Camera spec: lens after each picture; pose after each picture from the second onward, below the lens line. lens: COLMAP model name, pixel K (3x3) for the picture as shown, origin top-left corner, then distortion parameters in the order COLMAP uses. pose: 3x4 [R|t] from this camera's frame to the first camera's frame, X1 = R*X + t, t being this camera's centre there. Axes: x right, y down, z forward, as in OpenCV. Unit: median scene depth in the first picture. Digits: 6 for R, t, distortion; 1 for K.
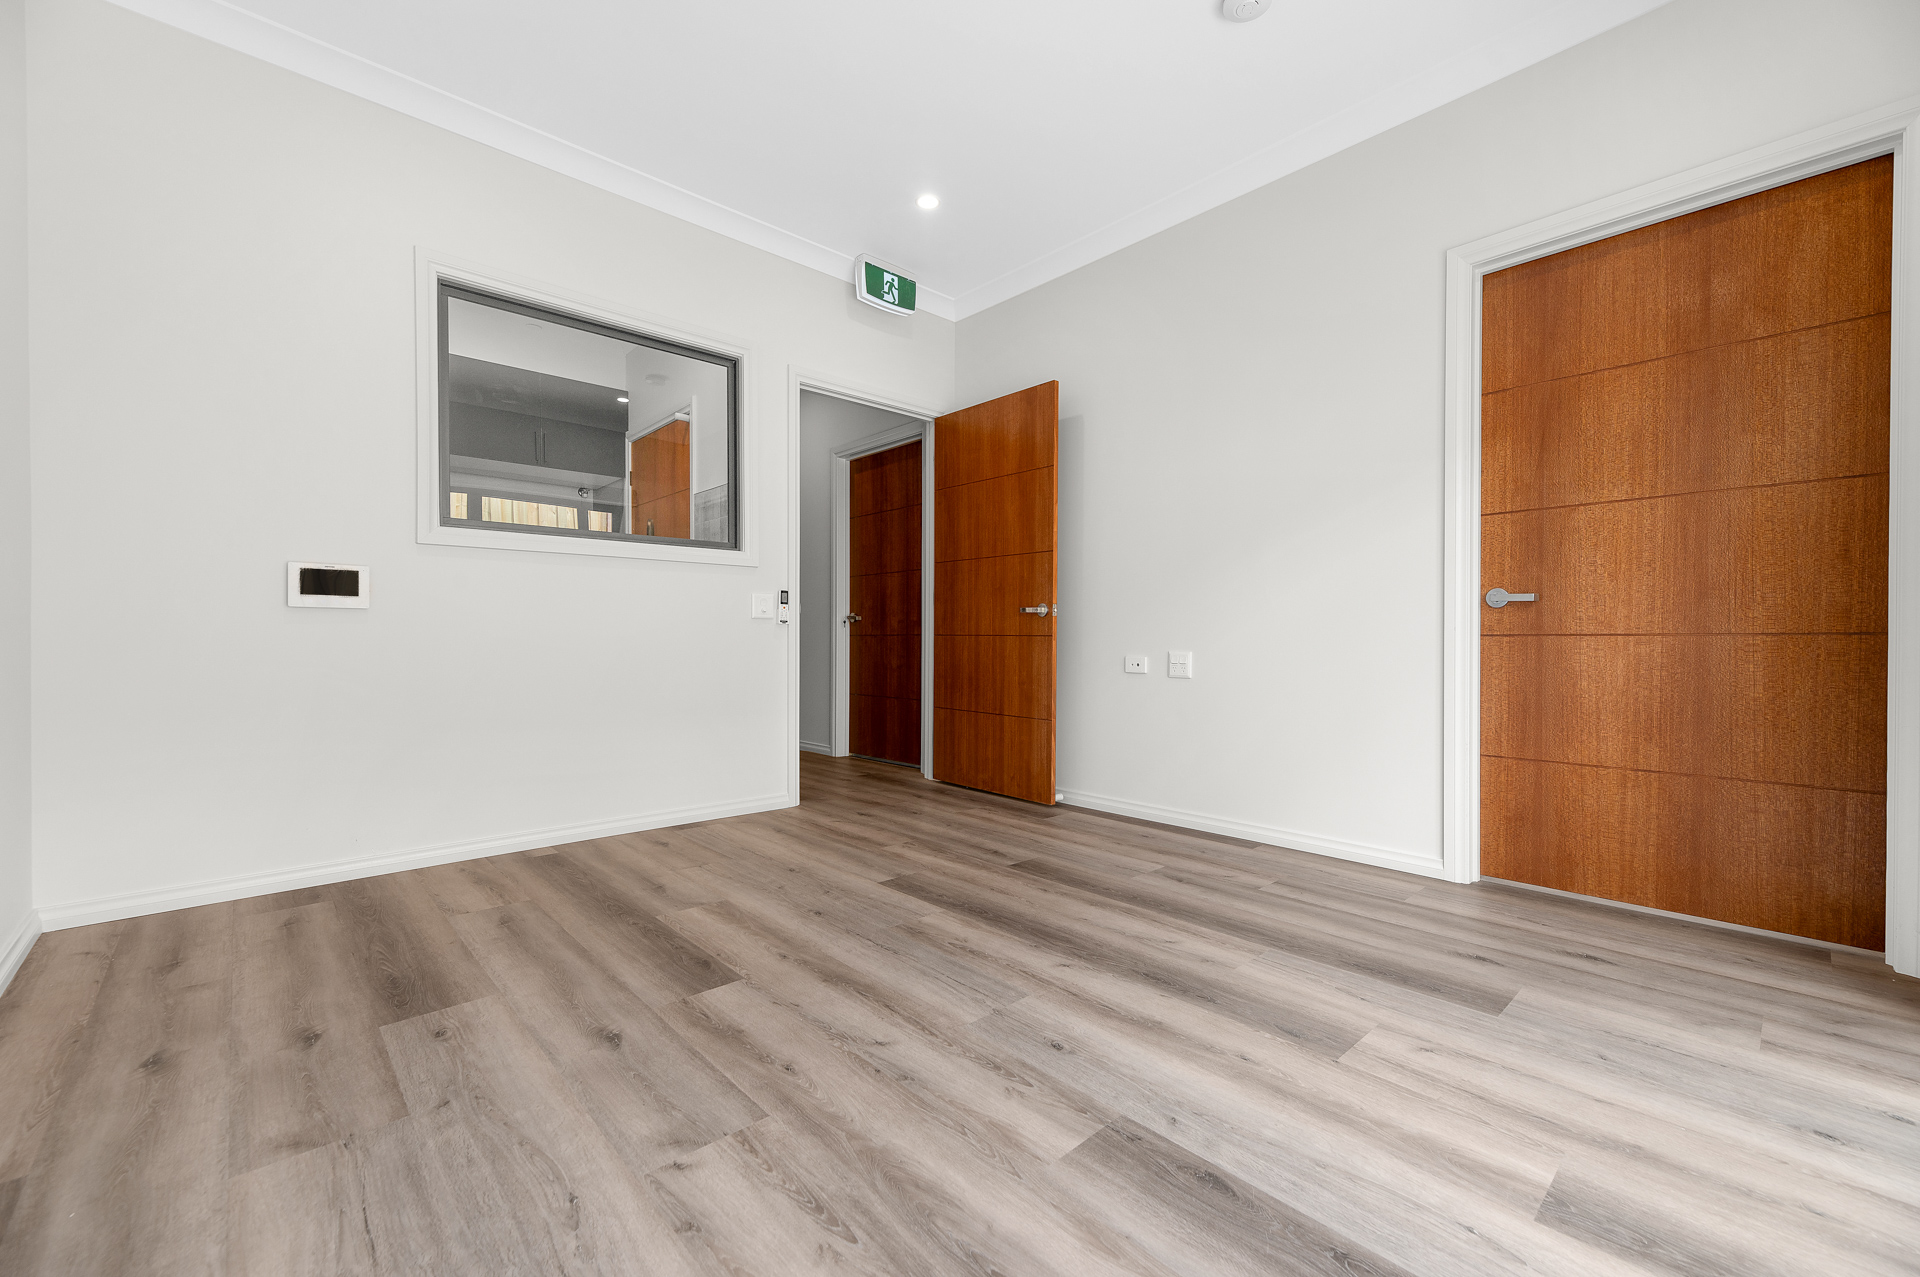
lens RADIAL K [[787.9, 0, 977.5], [0, 787.9, 638.2], [0, 0, 1]] dist [0.011618, -0.000363]
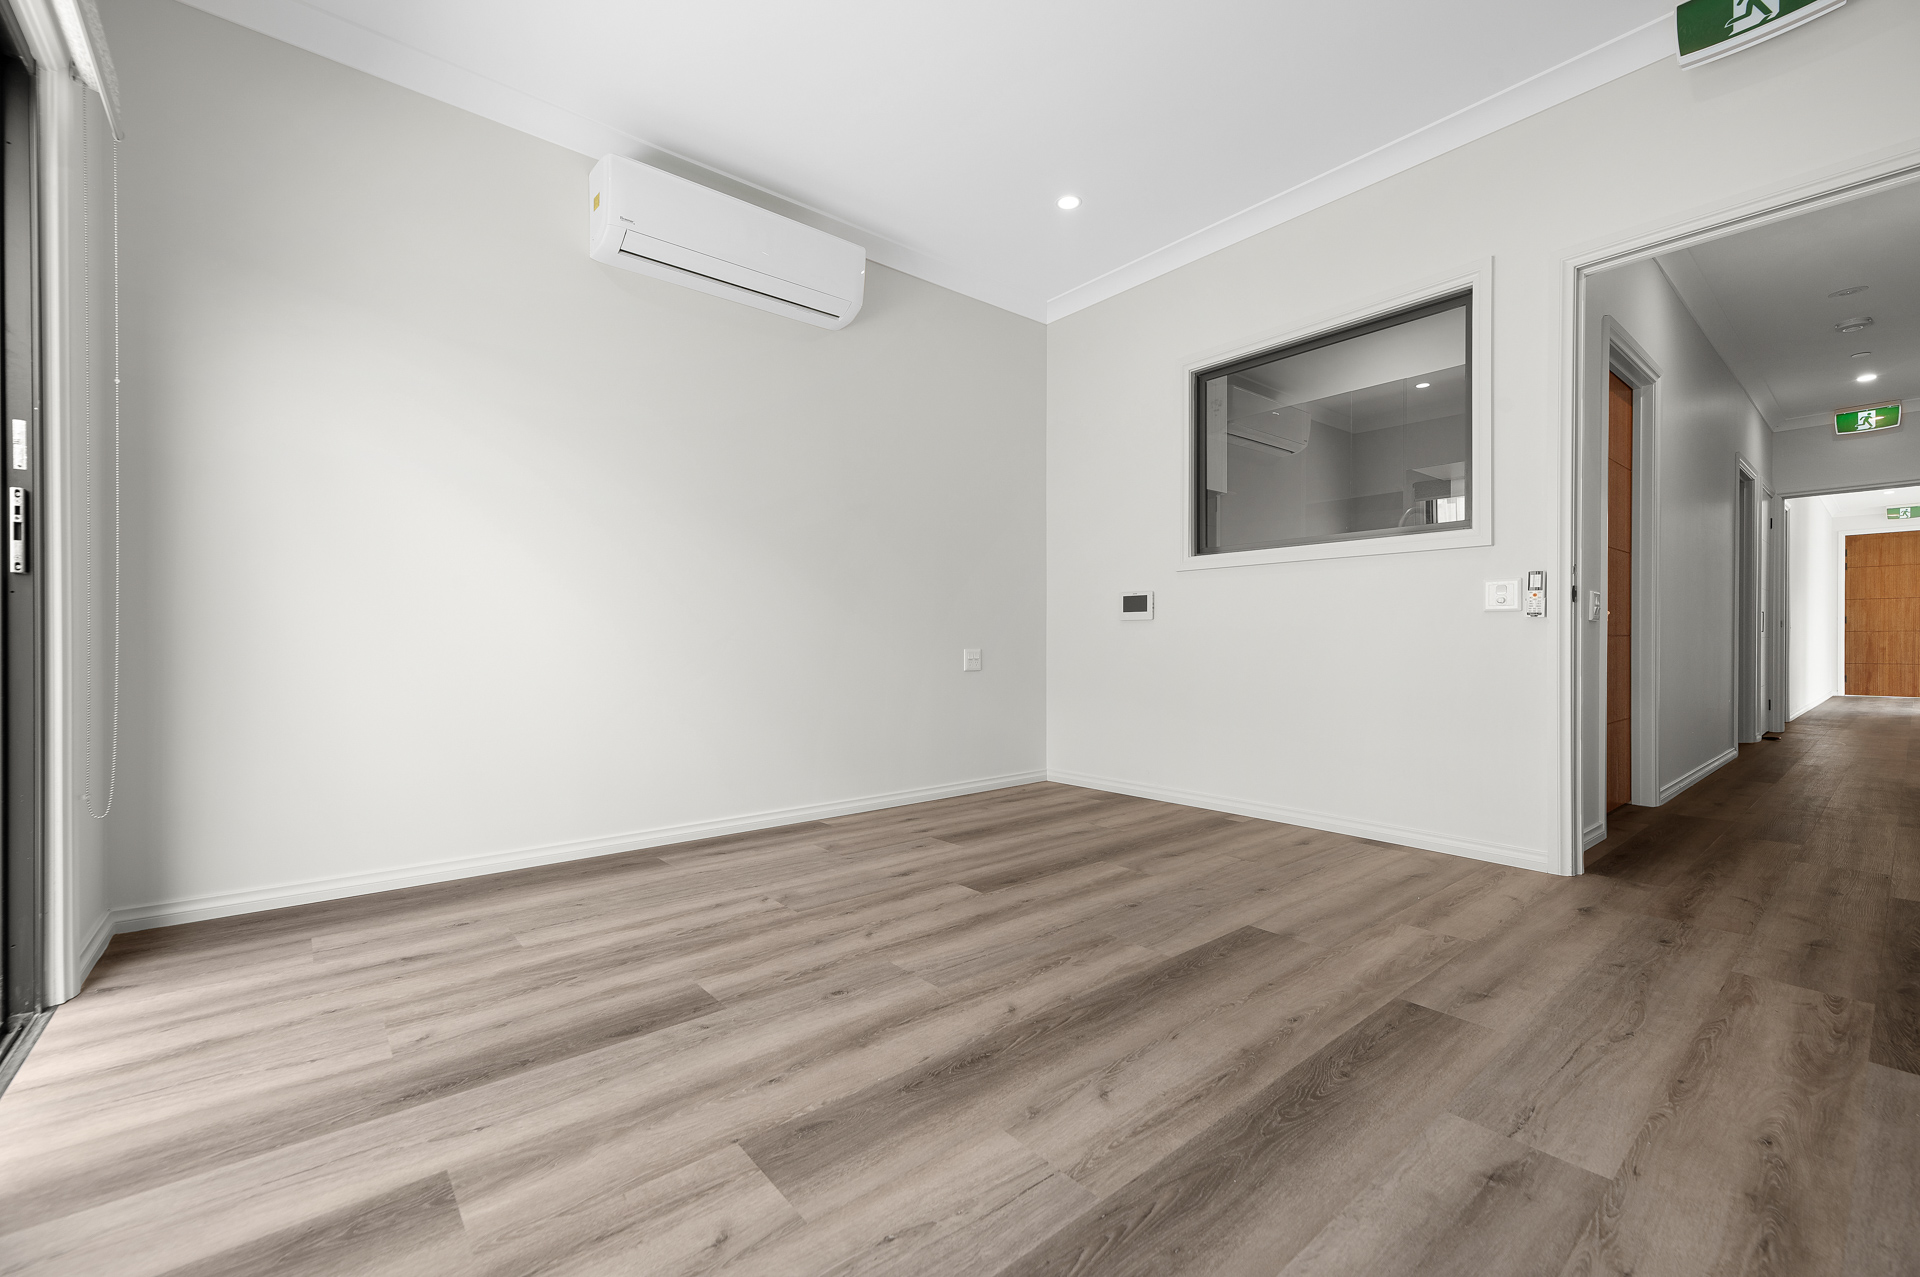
lens RADIAL K [[785.9, 0, 972.7], [0, 785.9, 642.2], [0, 0, 1]] dist [0.013632, -0.000068]
pose [[-0.047808, 0.001505, -0.998855, 1.003864], [0.002586, 0.999996, 0.001383, 0.004631], [0.998853, -0.002517, -0.047812, 1.017028]]
